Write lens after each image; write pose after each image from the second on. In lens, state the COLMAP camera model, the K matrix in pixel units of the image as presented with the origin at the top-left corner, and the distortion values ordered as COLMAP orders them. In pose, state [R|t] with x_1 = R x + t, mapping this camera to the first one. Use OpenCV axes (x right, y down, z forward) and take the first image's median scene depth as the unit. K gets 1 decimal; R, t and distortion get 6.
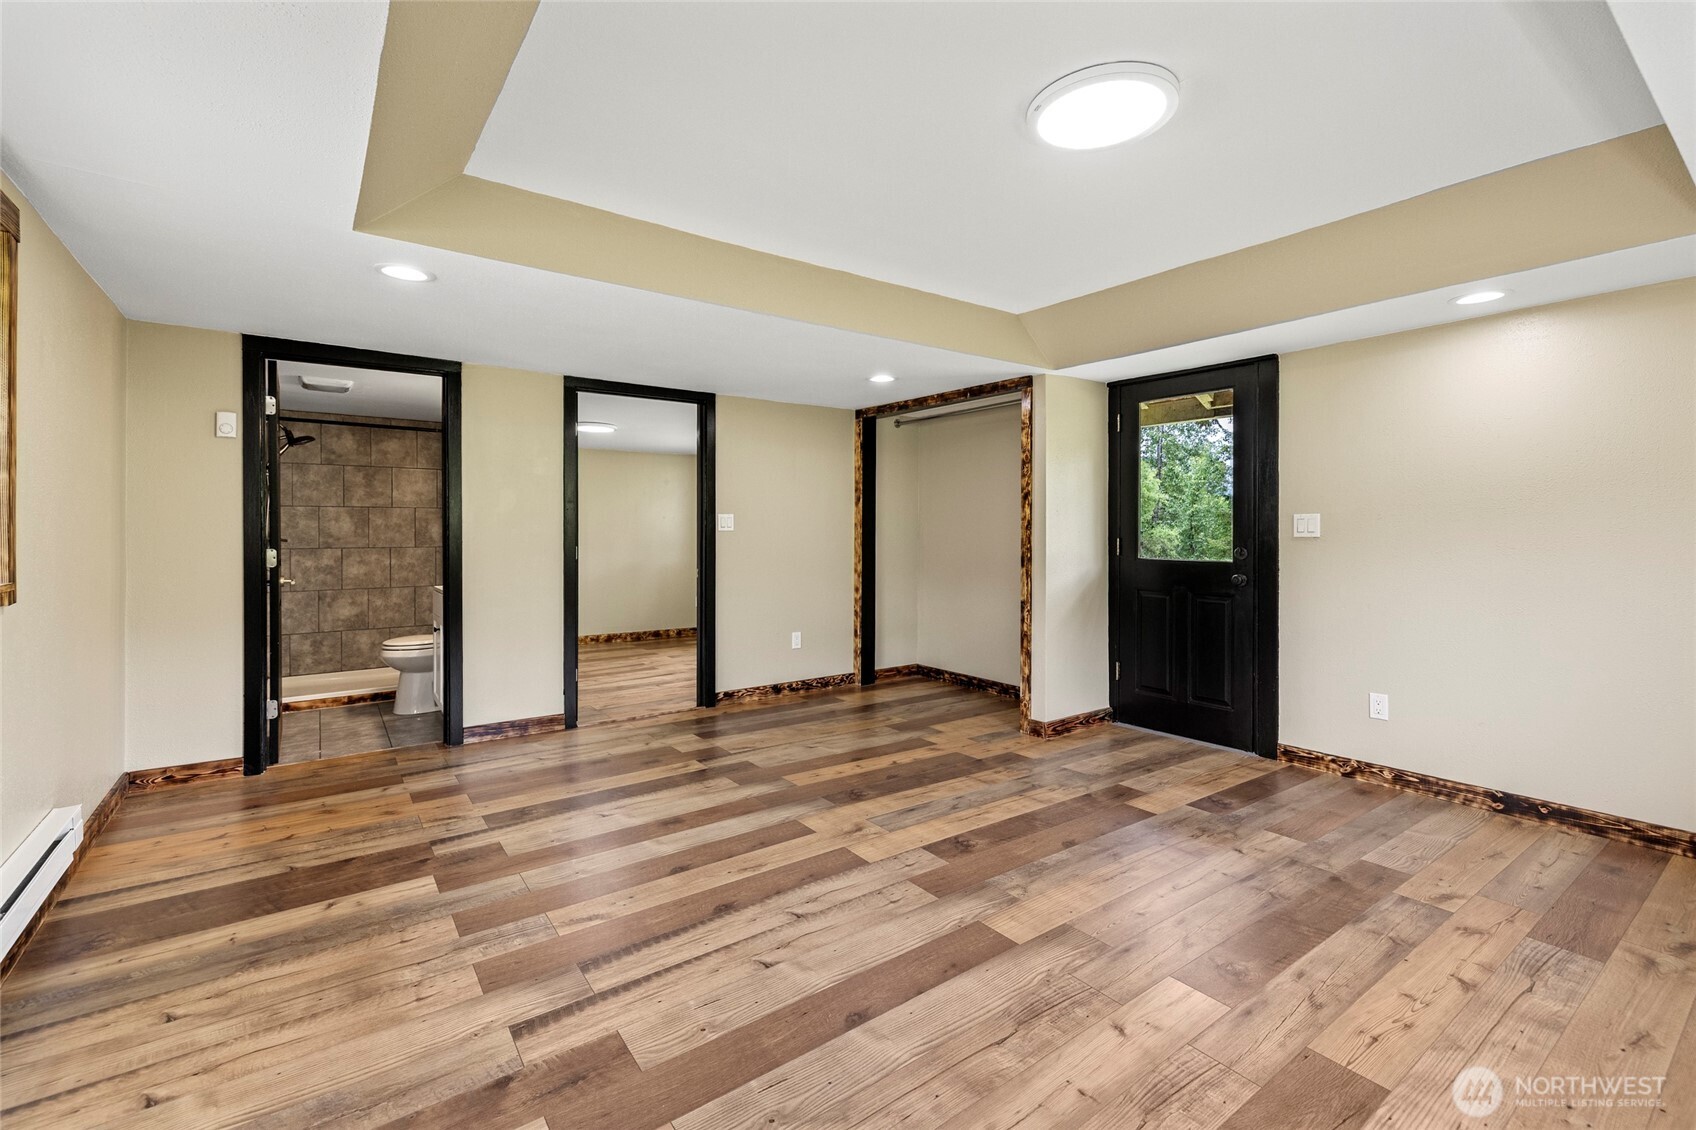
lens RADIAL K [[723.6, 0, 850.9], [0, 723.6, 544.7], [0, 0, 1]] dist [-0.002933, 0.001543]
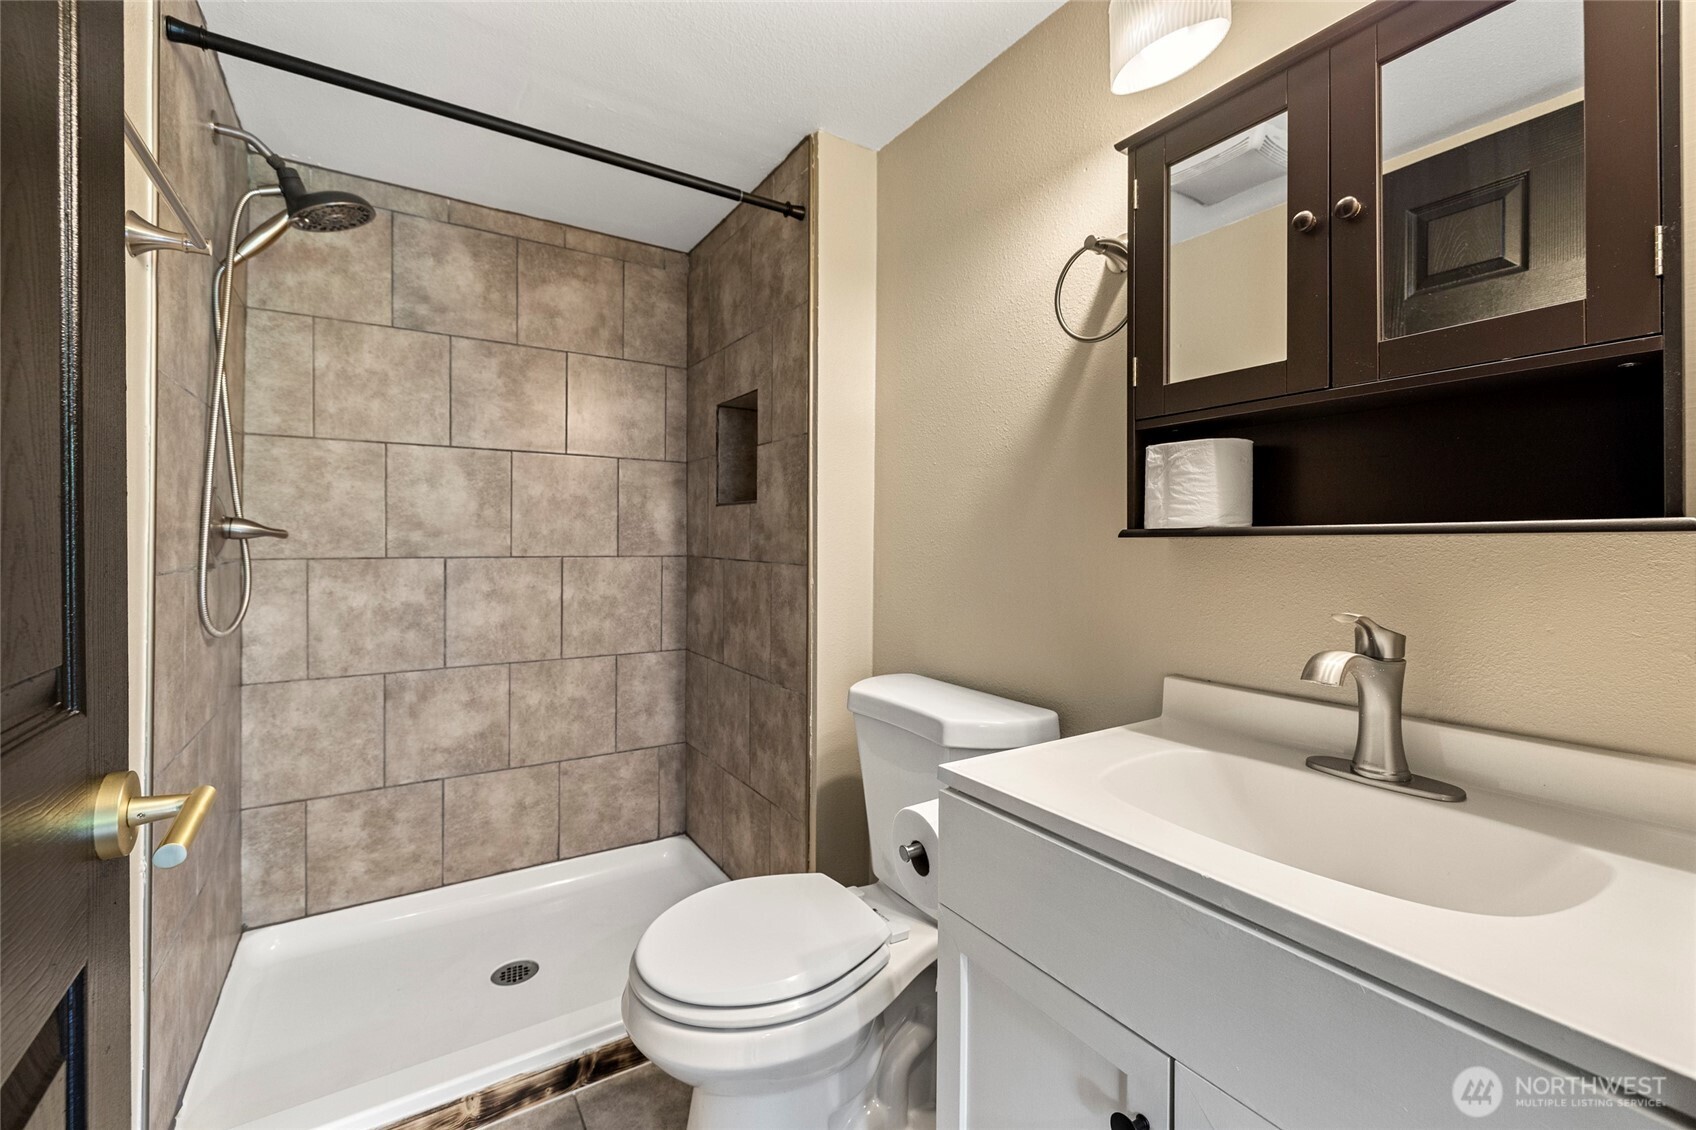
lens RADIAL K [[723.6, 0, 861.8], [0, 723.6, 558.2], [0, 0, 1]] dist [-0.002933, 0.001543]
pose [[0.998238, 0.002167, -0.059301, -0.466385], [-0.002314, 0.999994, -0.002421, 0.005499], [0.059295, 0.002554, 0.998237, 0.638913]]
